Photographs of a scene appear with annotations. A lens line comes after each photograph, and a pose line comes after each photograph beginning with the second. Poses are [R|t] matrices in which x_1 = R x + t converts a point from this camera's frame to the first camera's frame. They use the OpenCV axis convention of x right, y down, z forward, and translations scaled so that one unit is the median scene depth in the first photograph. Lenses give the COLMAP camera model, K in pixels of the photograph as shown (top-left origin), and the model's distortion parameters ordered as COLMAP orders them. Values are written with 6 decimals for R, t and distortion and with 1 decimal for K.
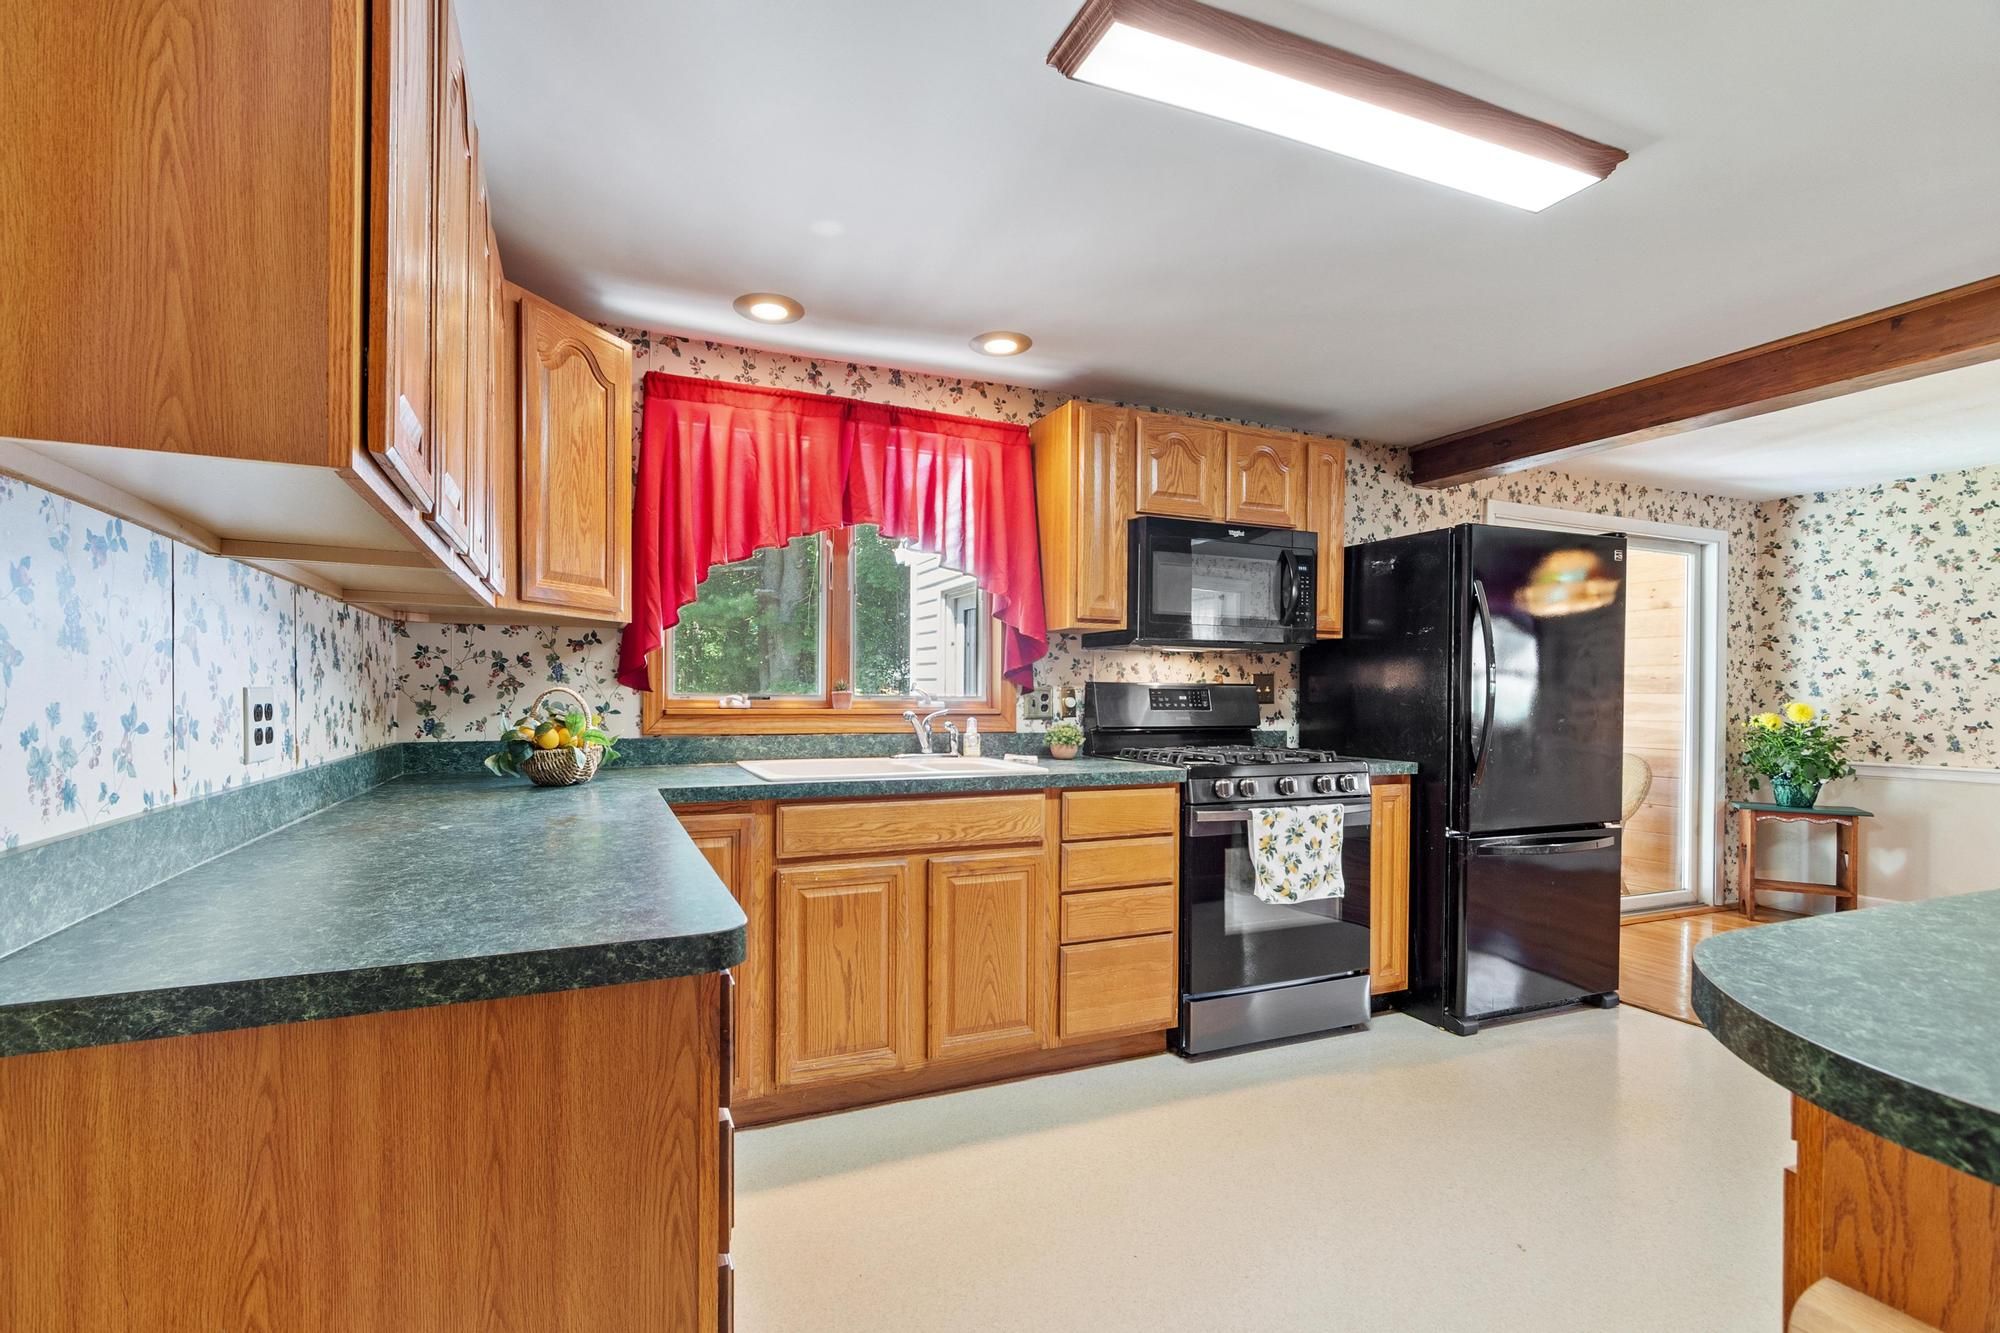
lens RADIAL K [[889.4, 0, 947.6], [0, 889.4, 693.3], [0, 0, 1]] dist [-0.001612, -0.000203]
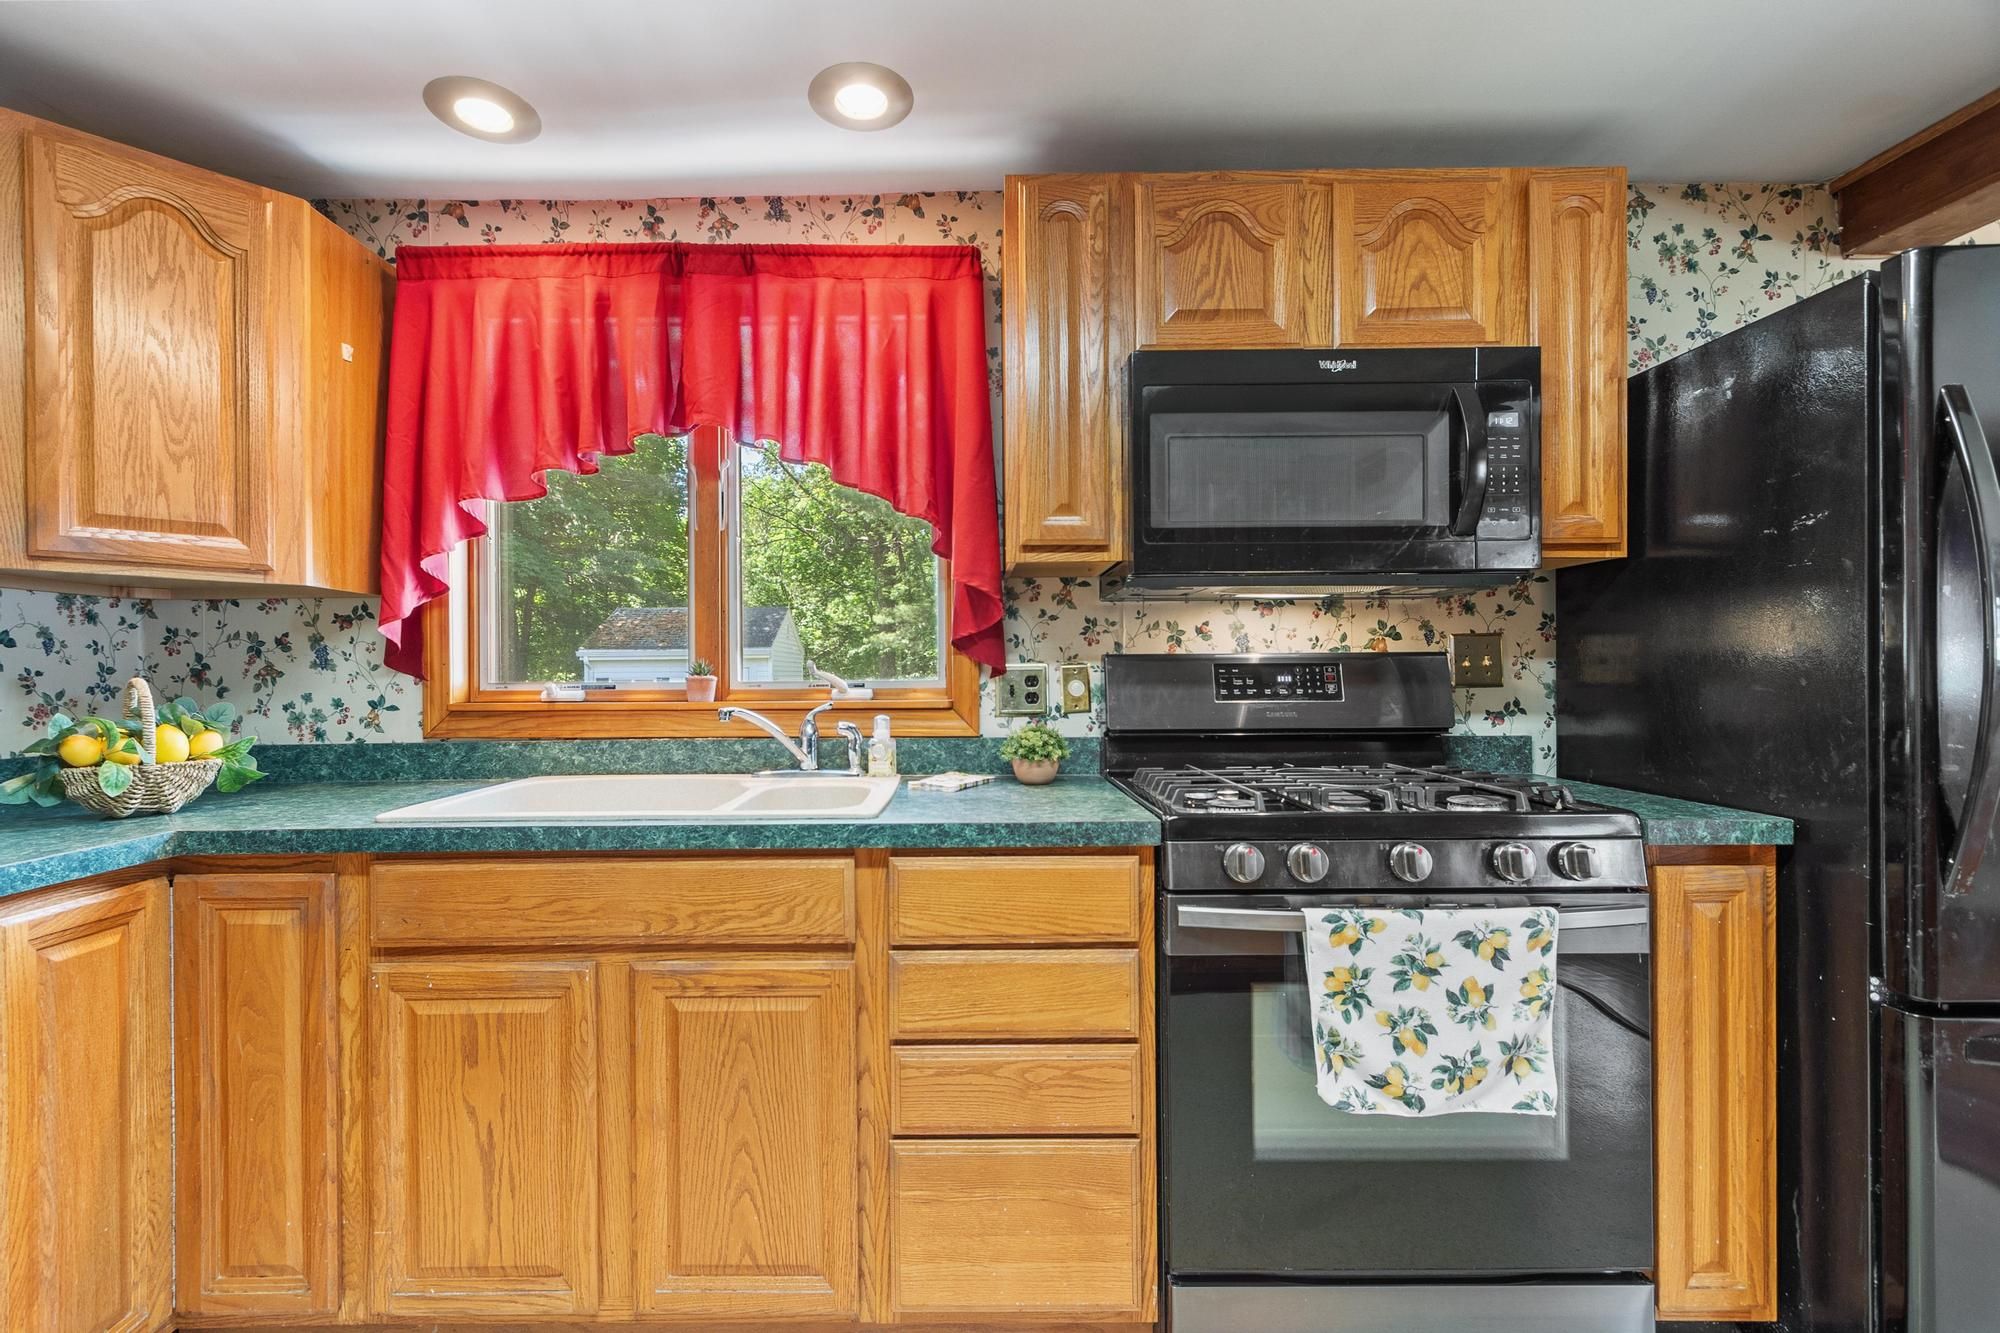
lens RADIAL K [[877.5, 0, 957.5], [0, 877.5, 672.6], [0, 0, 1]] dist [0.001425, -0.000842]
pose [[0.921755, -0.015207, -0.387474, 0.345609], [0.013642, 0.999884, -0.006791, 0.002513], [0.387532, 0.000974, 0.921856, 0.475955]]
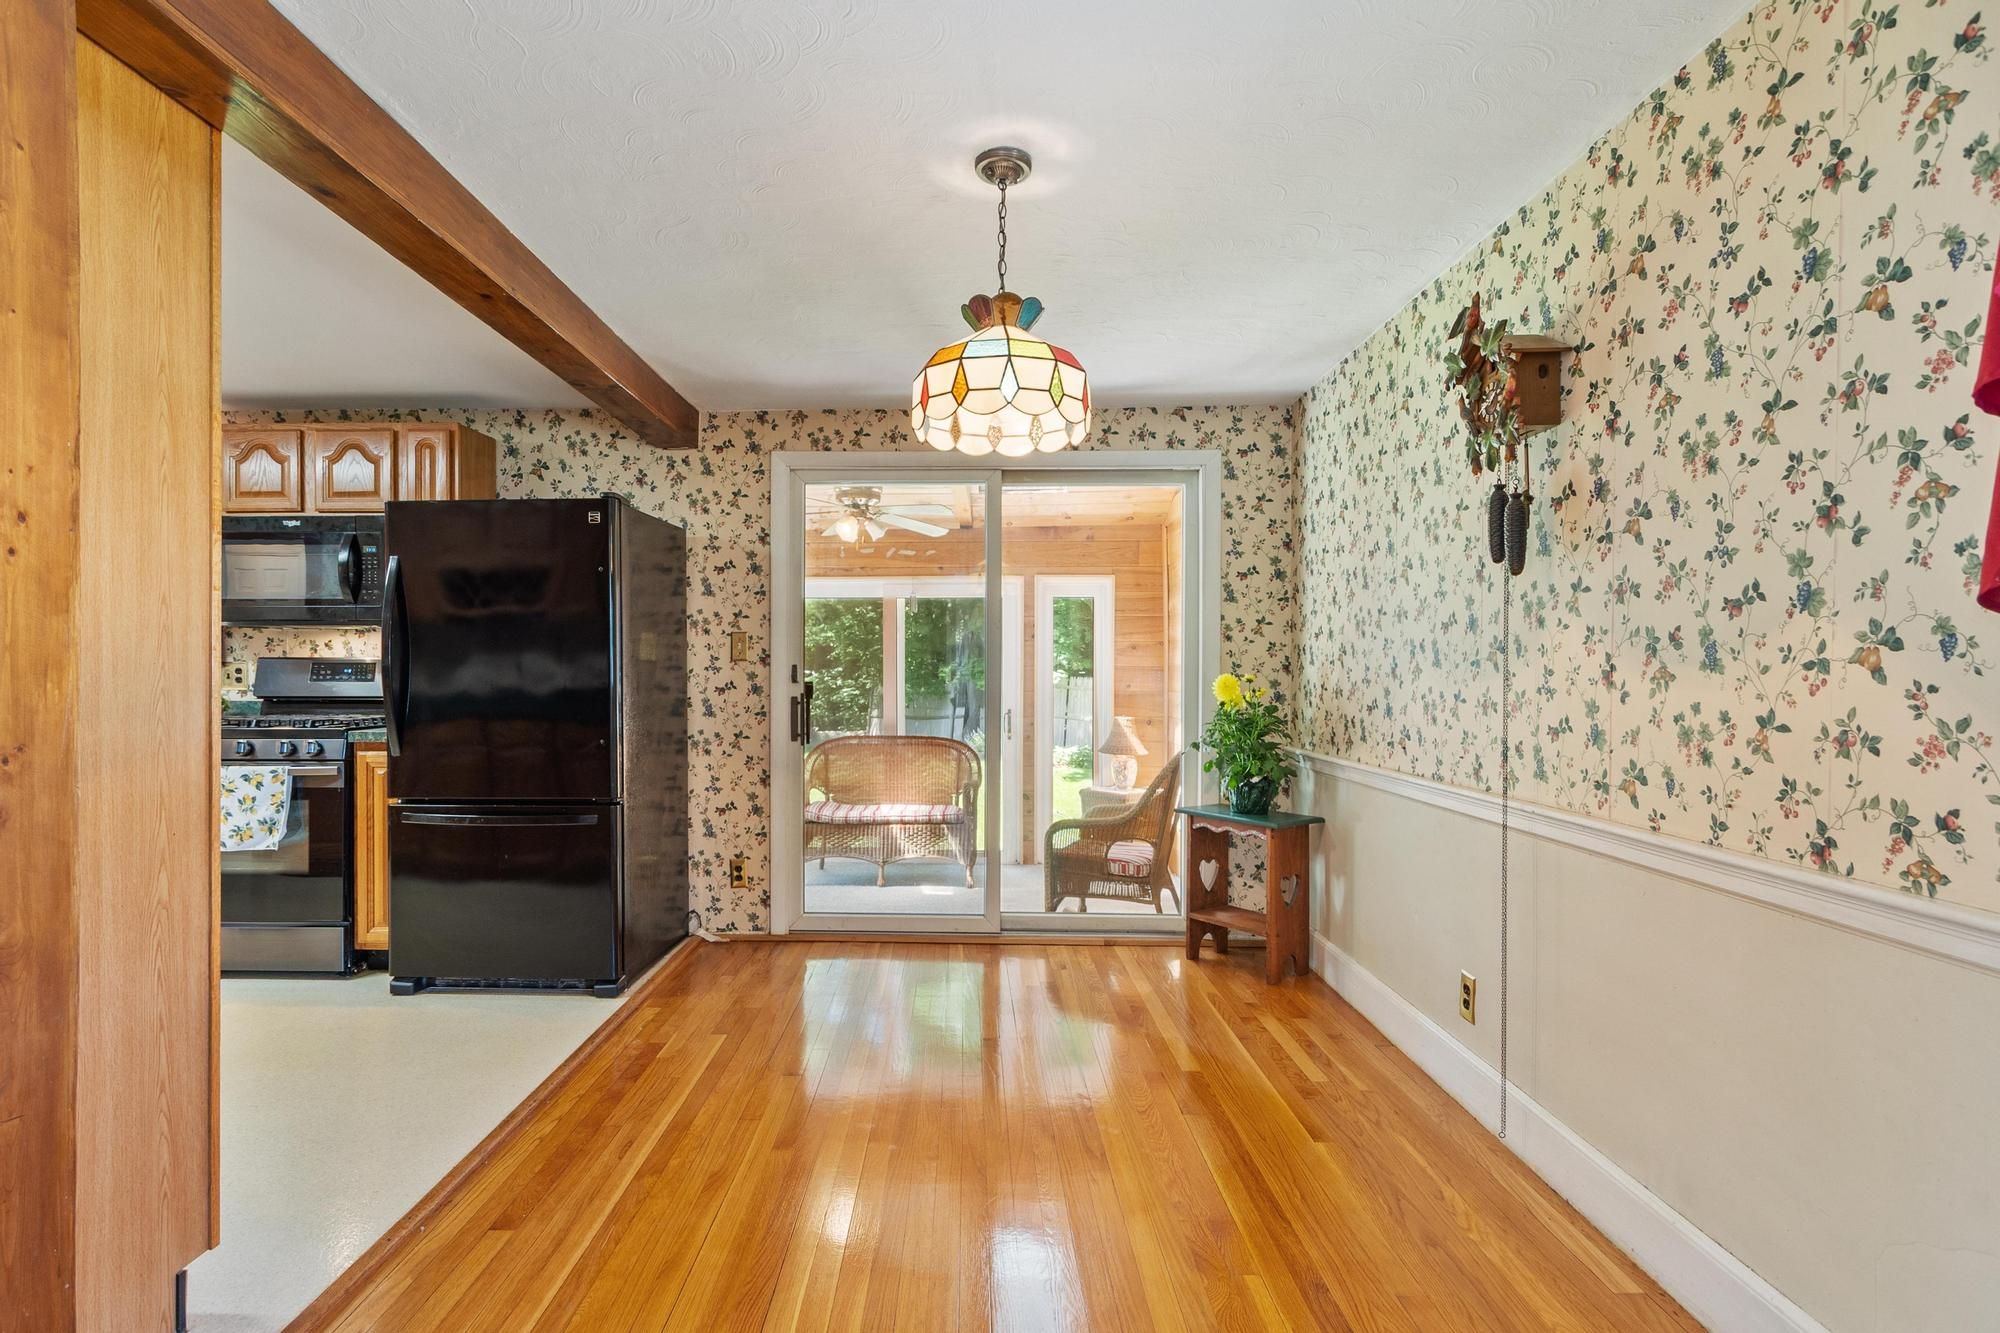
lens RADIAL K [[945.2, 0, 953.9], [0, 945.2, 674.5], [0, 0, 1]] dist [-0.000898, -0.000191]
pose [[0.916848, -0.006231, -0.399189, 1.707074], [0.007831, 0.999967, 0.002377, 0.015566], [0.399161, -0.005306, 0.916866, 0.264468]]
